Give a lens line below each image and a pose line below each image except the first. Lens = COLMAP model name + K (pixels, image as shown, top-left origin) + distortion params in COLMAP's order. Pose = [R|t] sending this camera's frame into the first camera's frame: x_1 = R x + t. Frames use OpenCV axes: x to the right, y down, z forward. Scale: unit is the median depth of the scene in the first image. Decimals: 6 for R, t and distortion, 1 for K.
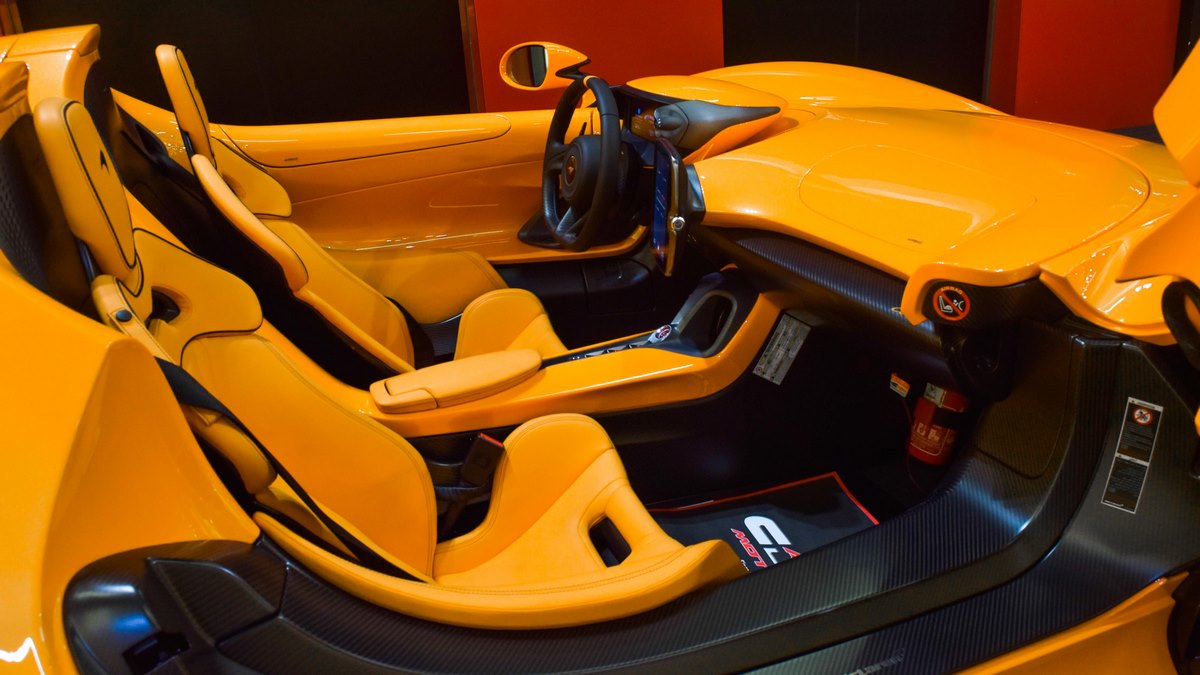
lens RADIAL K [[1006.5, 0, 600.0], [0, 1006.5, 337.5], [0, 0, 1]] dist [-0.051342, 0.005456]
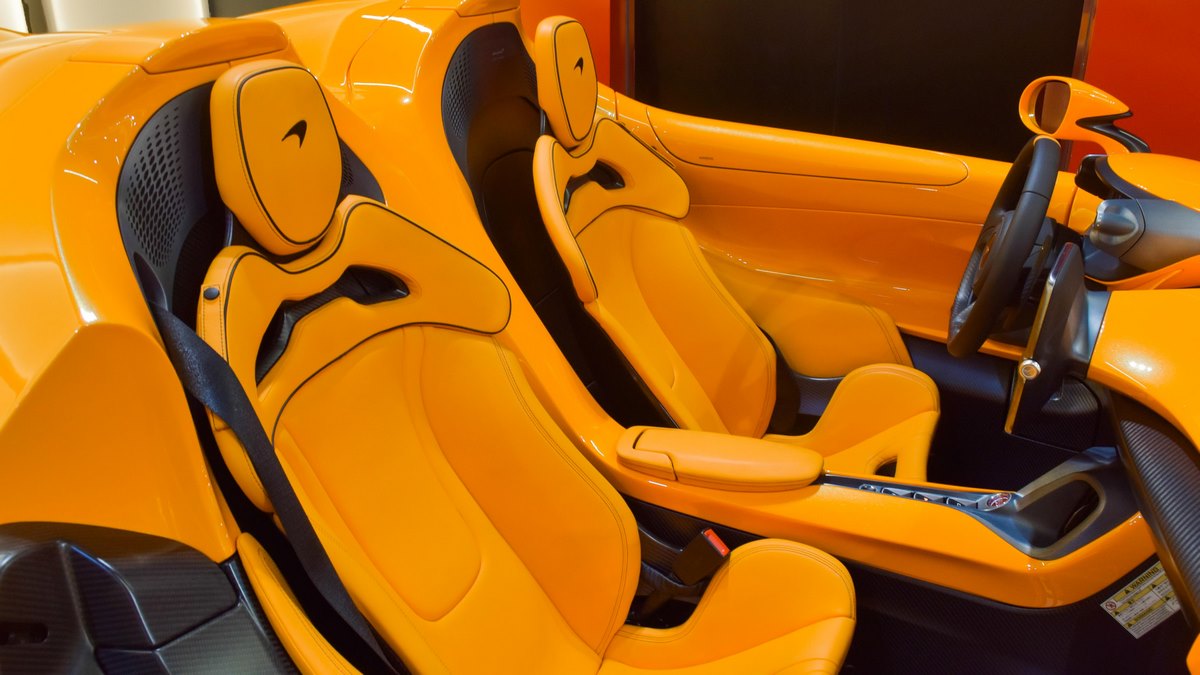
lens RADIAL K [[1006.5, 0, 600.0], [0, 1006.5, 337.5], [0, 0, 1]] dist [-0.051342, 0.005456]
pose [[0.758037, 0.309605, -0.574042, 0.224446], [-0.293802, 0.947886, 0.123261, -0.121869], [0.582288, 0.075218, 0.809495, 0.236674]]
